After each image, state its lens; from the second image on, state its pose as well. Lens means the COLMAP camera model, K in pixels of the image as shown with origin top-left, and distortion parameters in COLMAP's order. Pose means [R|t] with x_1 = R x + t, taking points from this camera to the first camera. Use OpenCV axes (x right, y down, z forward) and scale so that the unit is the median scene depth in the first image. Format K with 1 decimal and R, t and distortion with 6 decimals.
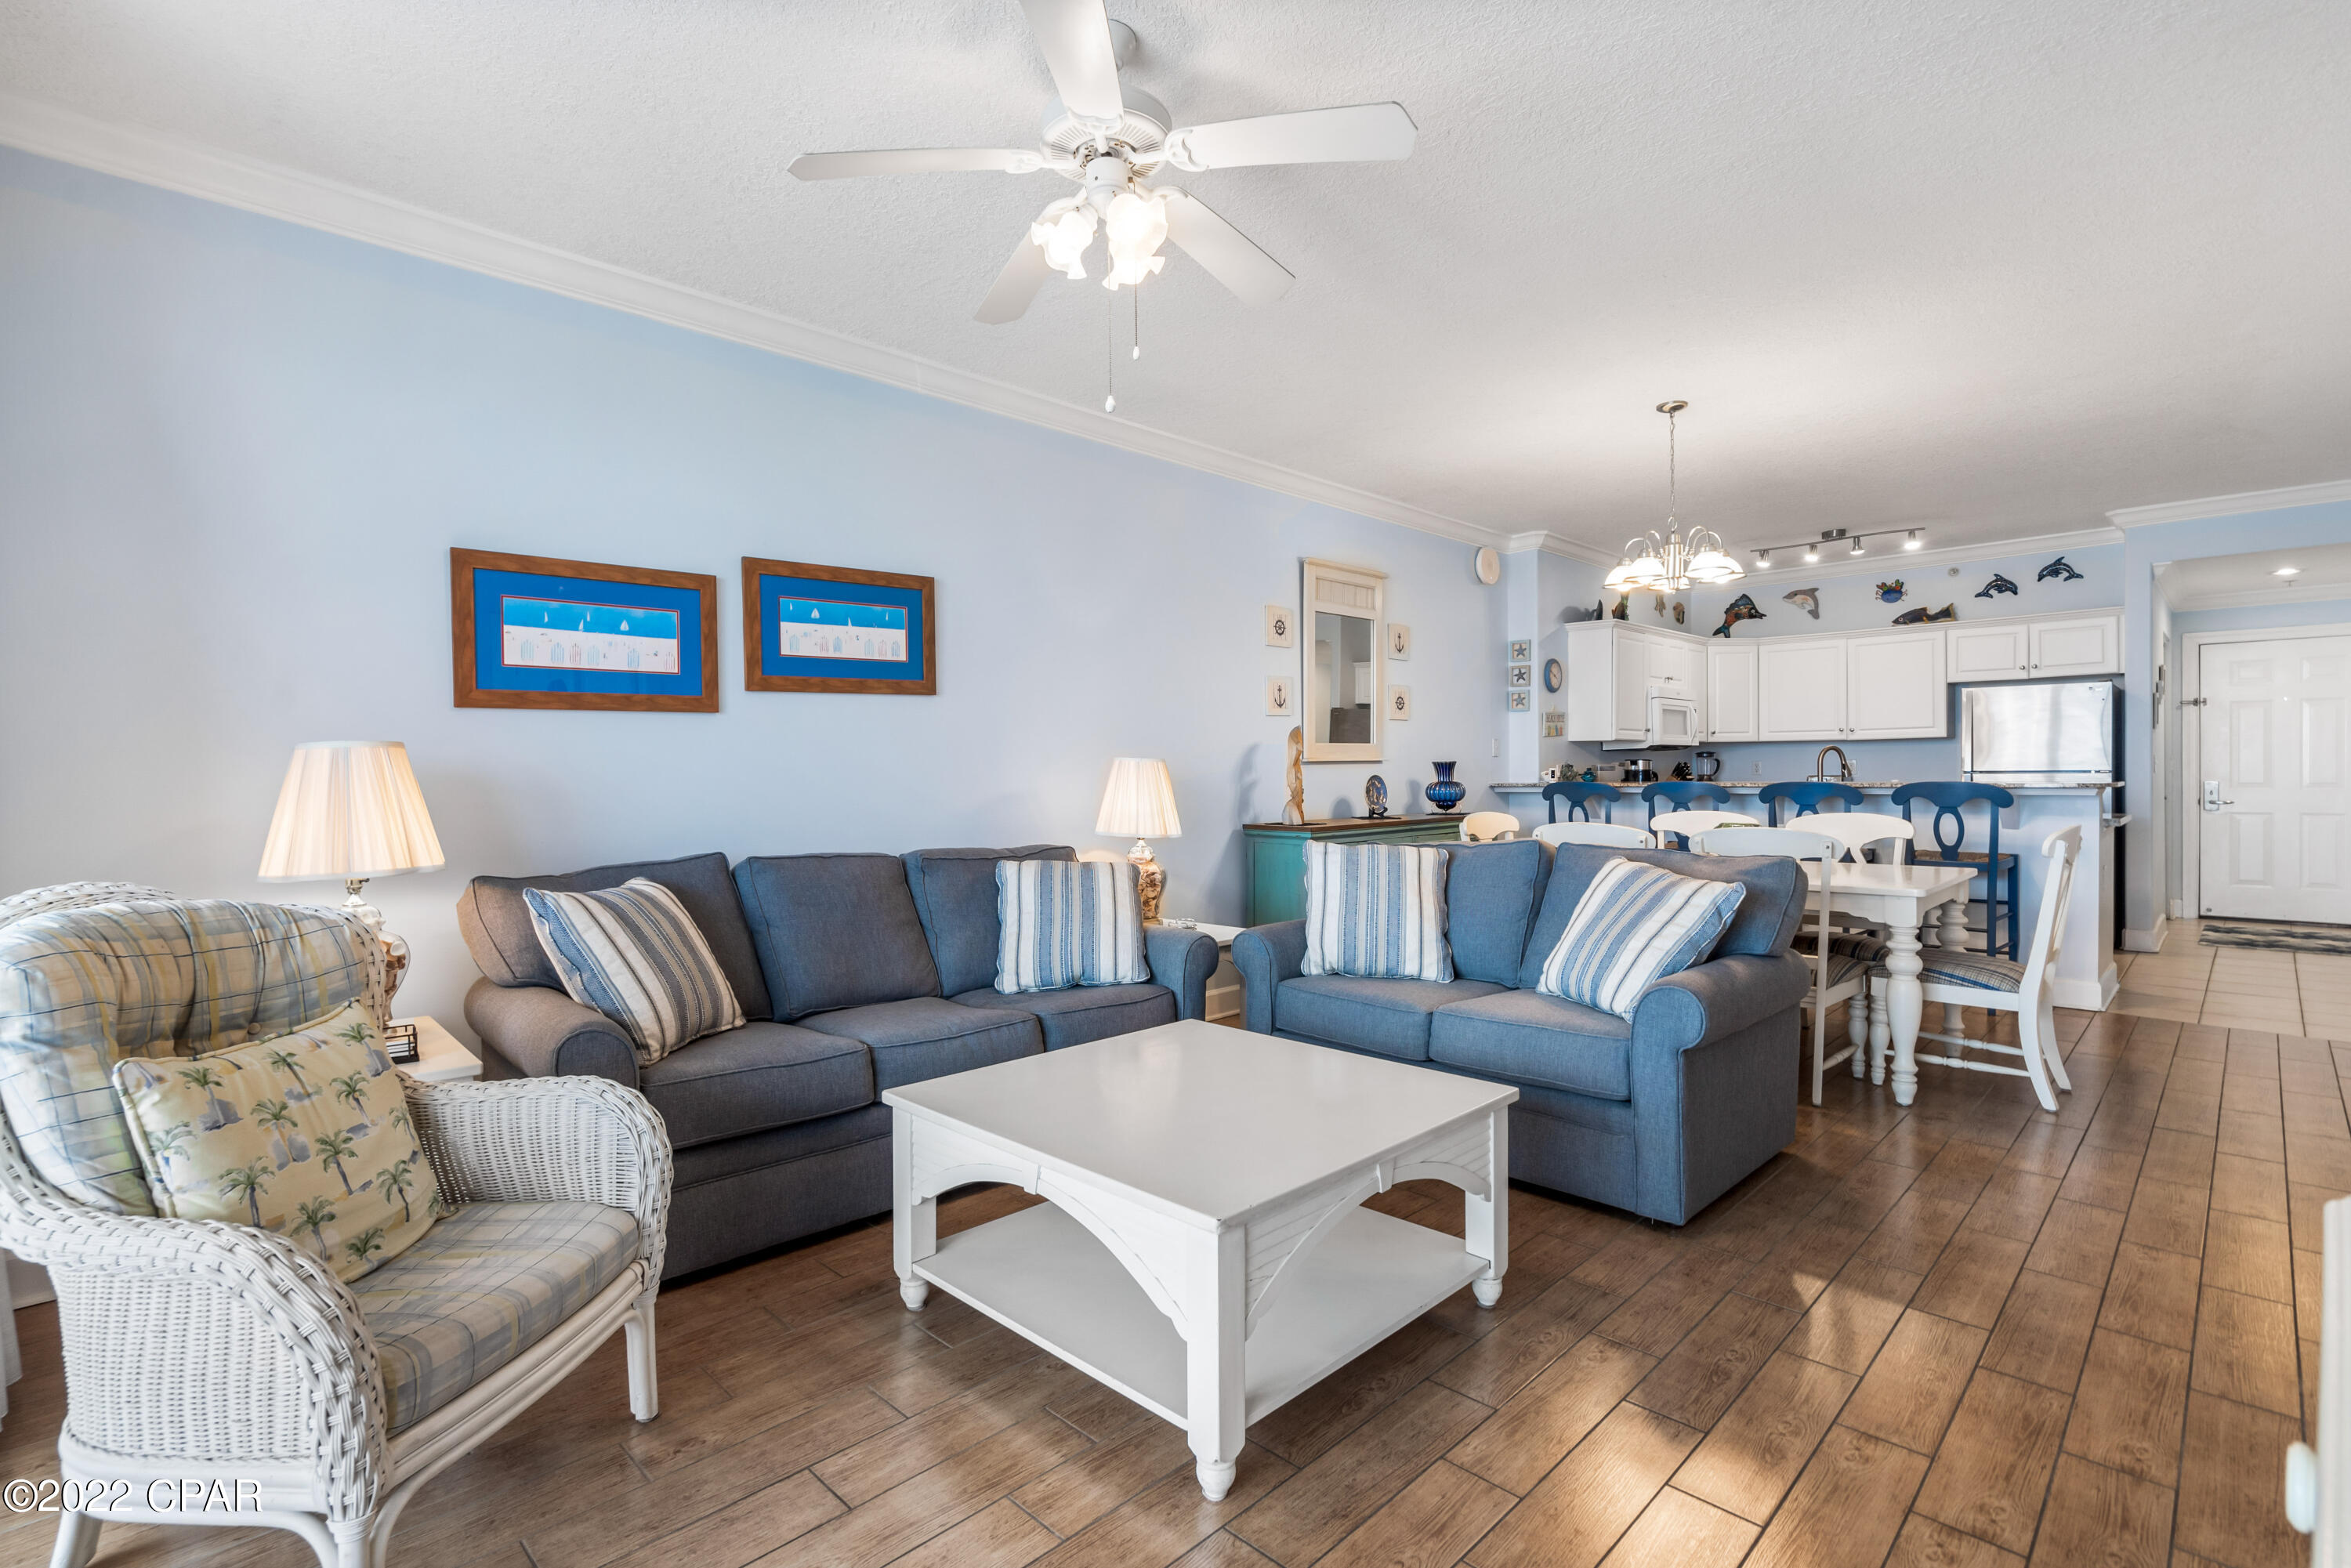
lens RADIAL K [[1089.0, 0, 1178.3], [0, 1089.0, 771.8], [0, 0, 1]] dist [-0.000367, -0.000285]
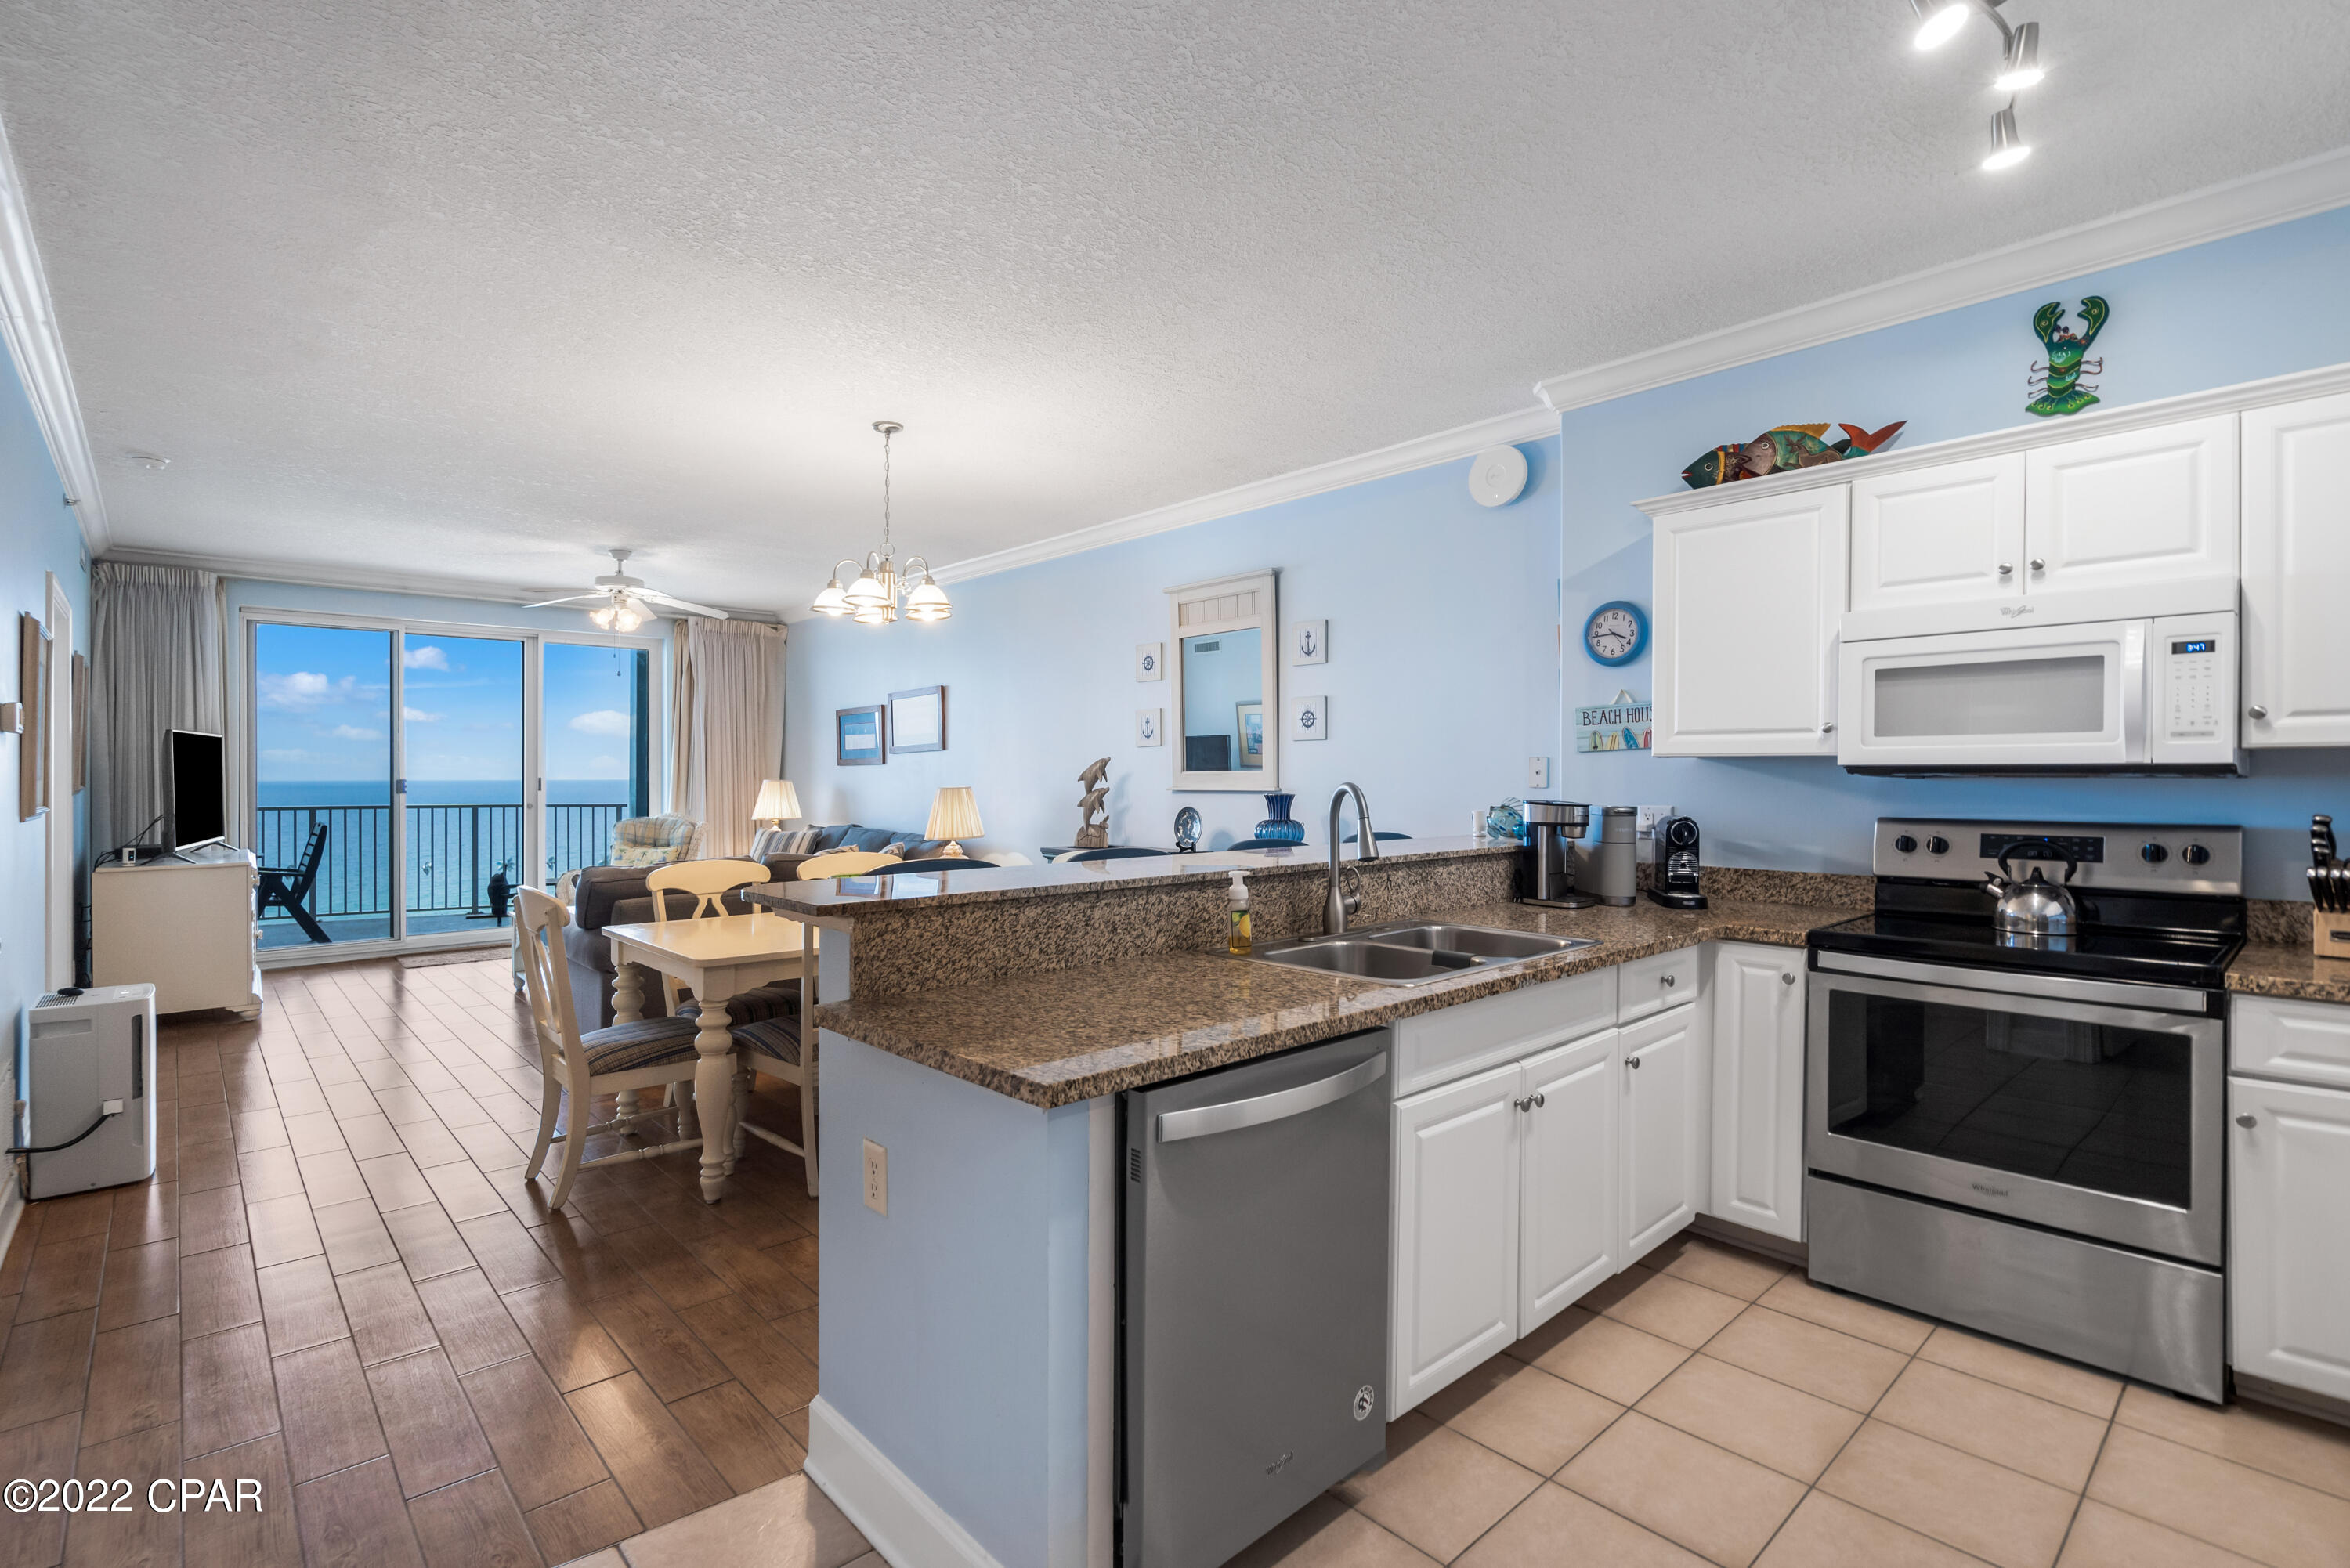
lens RADIAL K [[1088.5, 0, 1177.8], [0, 1088.5, 771.8], [0, 0, 1]] dist [-0.000367, -0.000285]
pose [[-0.044645, 0.002440, -0.999000, 1.101536], [-0.006037, 0.999978, 0.002712, -0.028765], [0.998985, 0.006152, -0.044630, 1.031659]]
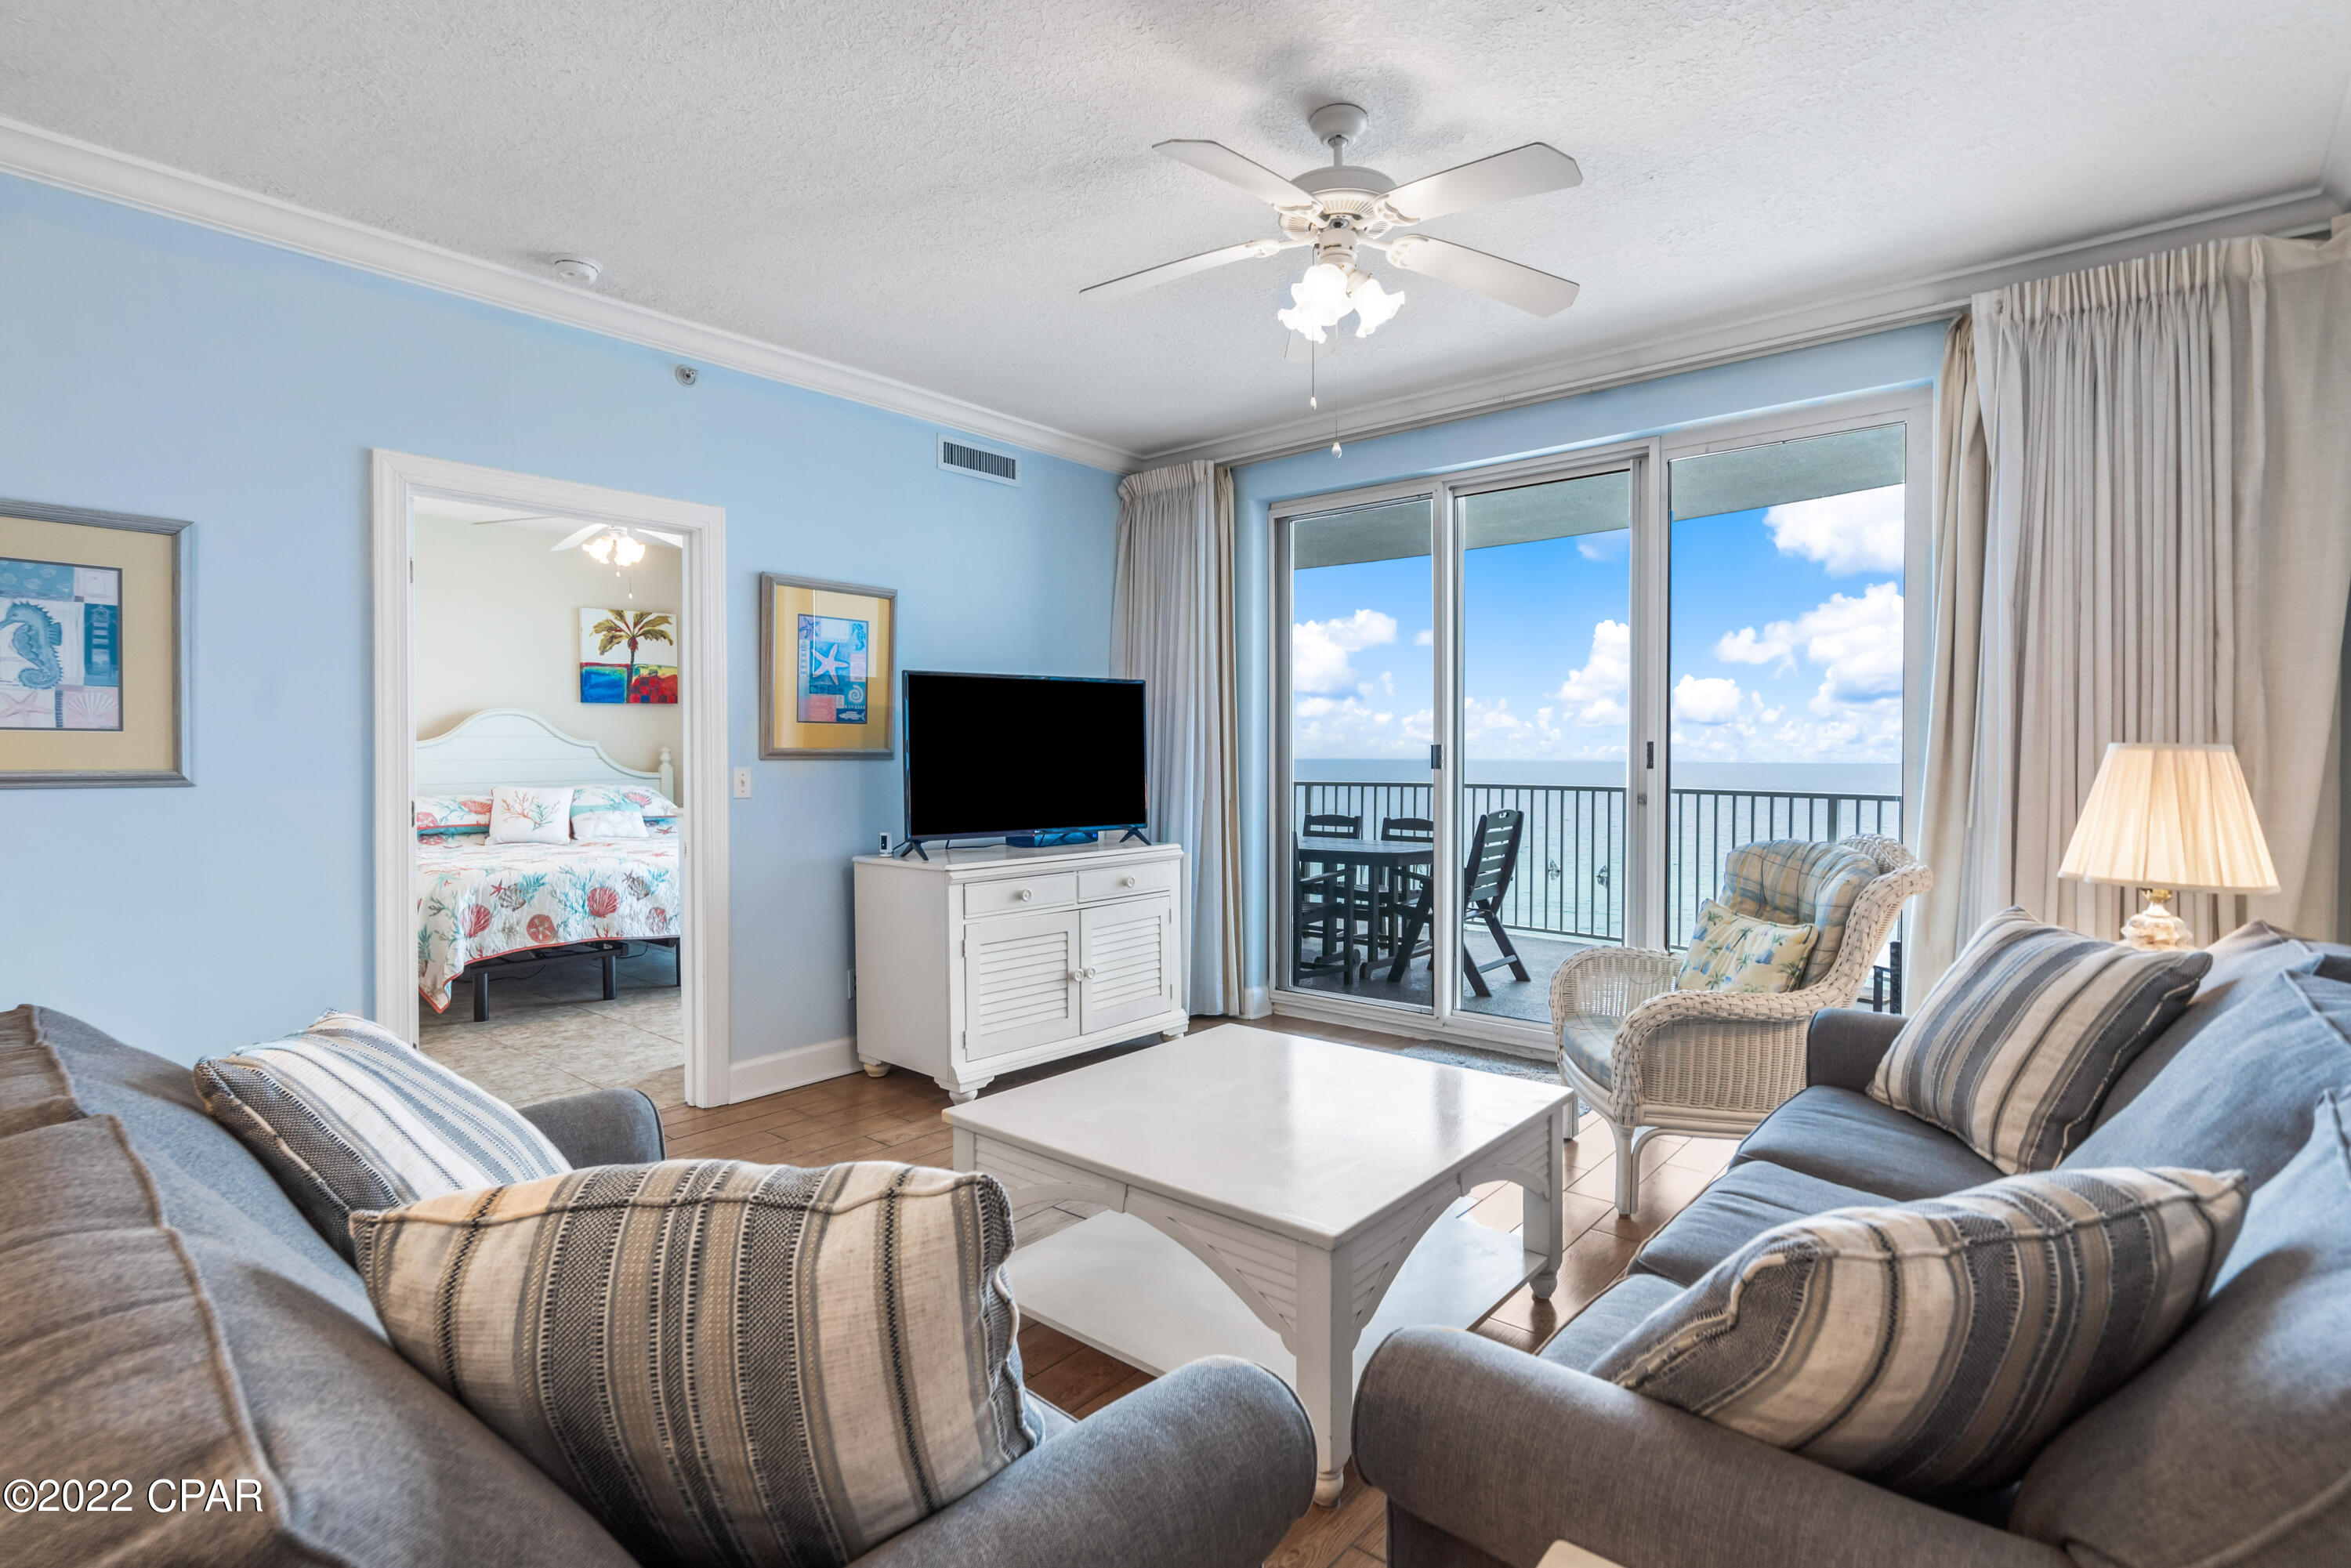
lens RADIAL K [[1106.3, 0, 1174.9], [0, 1106.3, 747.9], [0, 0, 1]] dist [-0.000605, -0.000173]
pose [[-0.997536, -0.001119, -0.070143, 0.082996], [-0.001540, 0.999981, 0.005941, -0.011154], [0.070135, 0.006034, -0.997519, 0.818485]]
